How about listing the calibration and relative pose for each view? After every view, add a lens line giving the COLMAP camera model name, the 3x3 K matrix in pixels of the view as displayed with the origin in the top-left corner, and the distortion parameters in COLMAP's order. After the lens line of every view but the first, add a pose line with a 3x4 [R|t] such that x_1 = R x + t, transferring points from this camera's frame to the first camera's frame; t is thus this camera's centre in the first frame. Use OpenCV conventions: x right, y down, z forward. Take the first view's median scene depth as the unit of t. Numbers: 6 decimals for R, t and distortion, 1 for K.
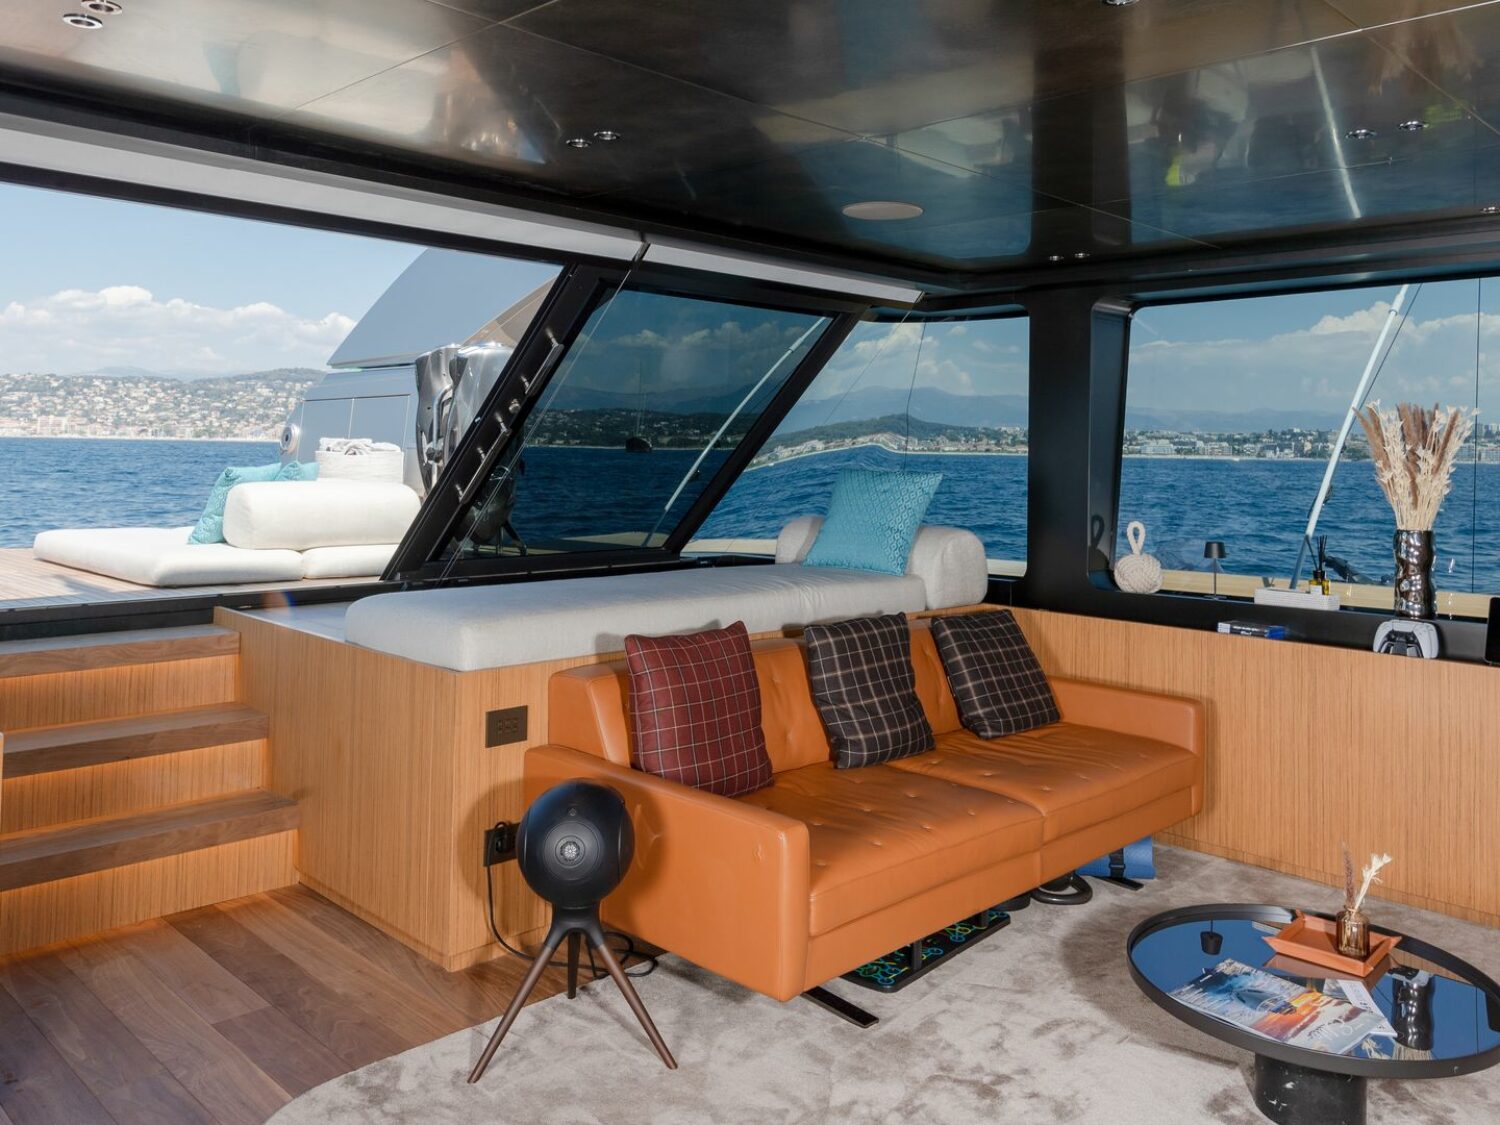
lens RADIAL K [[1213.1, 0, 750.0], [0, 1213.1, 562.5], [0, 0, 1]] dist [0.009037, -0.001507]
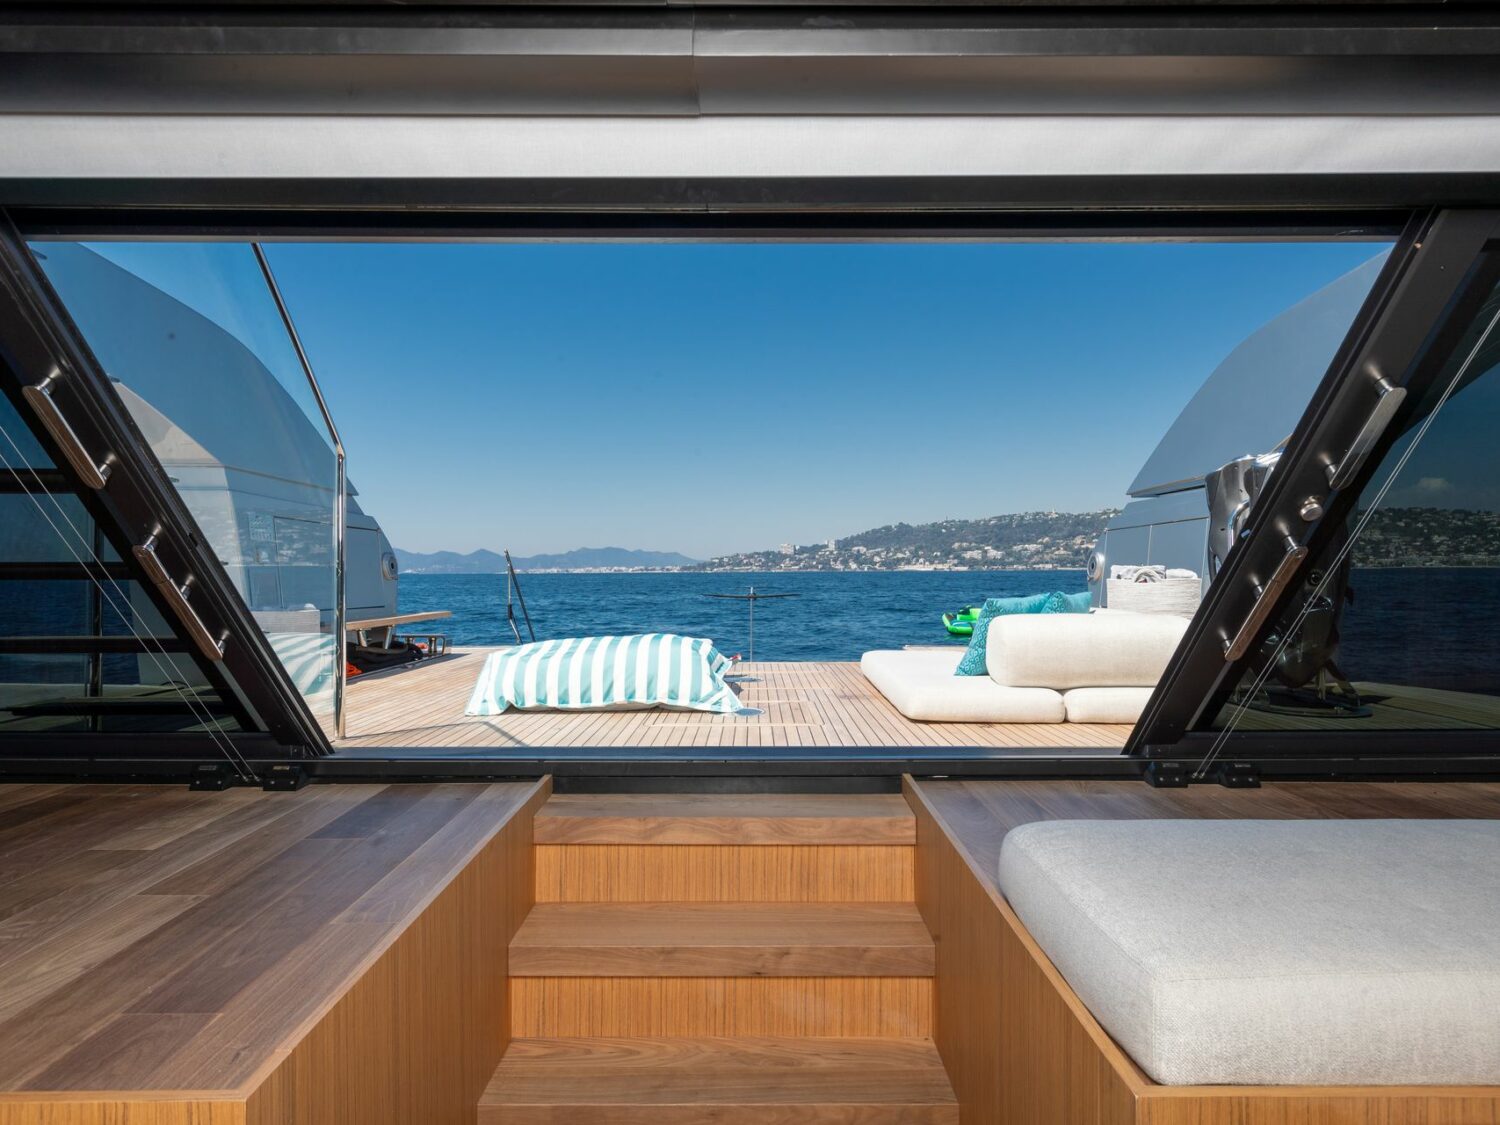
lens RADIAL K [[899.0, 0, 753.0], [0, 899.0, 532.9], [0, 0, 1]] dist [-0.019311, 0.000347]
pose [[0.710790, -0.047434, -0.701803, -0.080758], [-0.050025, 0.991789, -0.117699, -0.050555], [0.701623, 0.118766, 0.702581, 0.497187]]
